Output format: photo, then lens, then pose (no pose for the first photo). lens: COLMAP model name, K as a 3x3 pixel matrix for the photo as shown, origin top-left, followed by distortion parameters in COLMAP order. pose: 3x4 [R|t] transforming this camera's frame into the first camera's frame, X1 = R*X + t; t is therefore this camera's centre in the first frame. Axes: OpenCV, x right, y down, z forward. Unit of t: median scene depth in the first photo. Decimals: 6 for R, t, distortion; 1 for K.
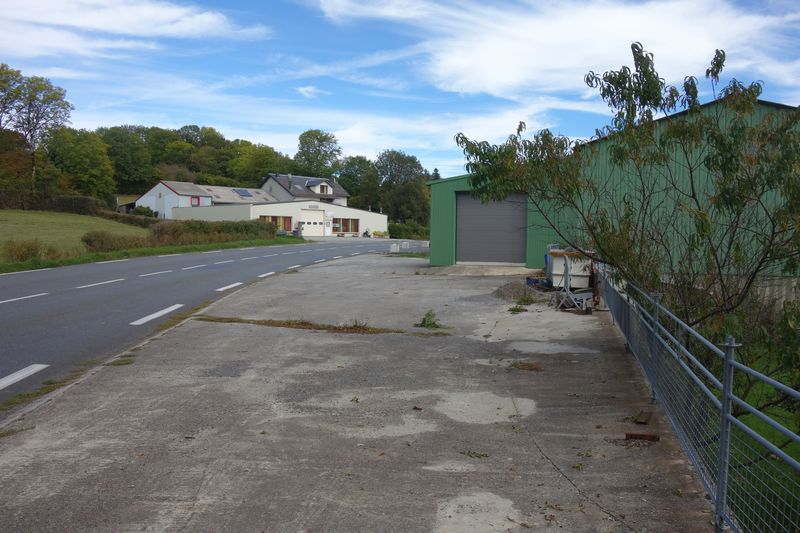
lens RADIAL K [[667.1, 0, 400.0], [0, 667.1, 266.5], [0, 0, 1]] dist [-0.002963, -0.011978]
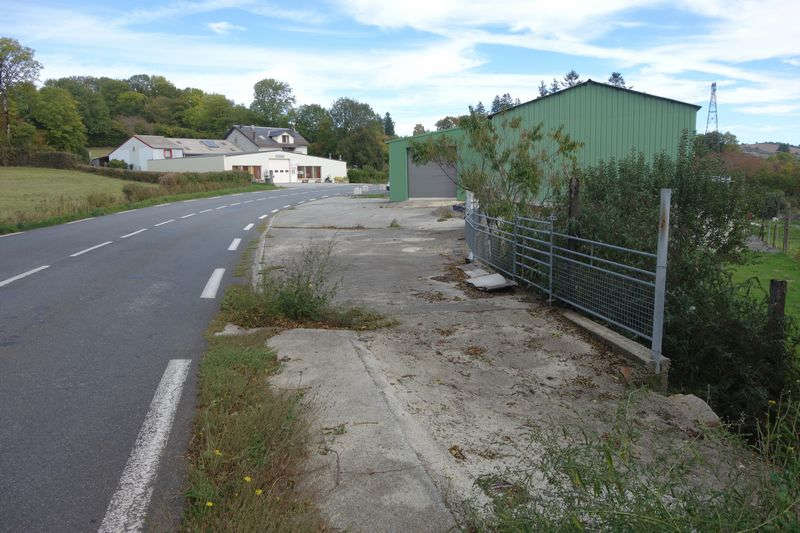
lens RADIAL K [[667.1, 0, 400.0], [0, 667.1, 266.5], [0, 0, 1]] dist [-0.002963, -0.011978]
pose [[0.997162, -0.036902, 0.065618, -0.008270], [0.031281, 0.995914, 0.084712, 0.004374], [-0.068476, -0.082419, 0.994243, -0.108186]]
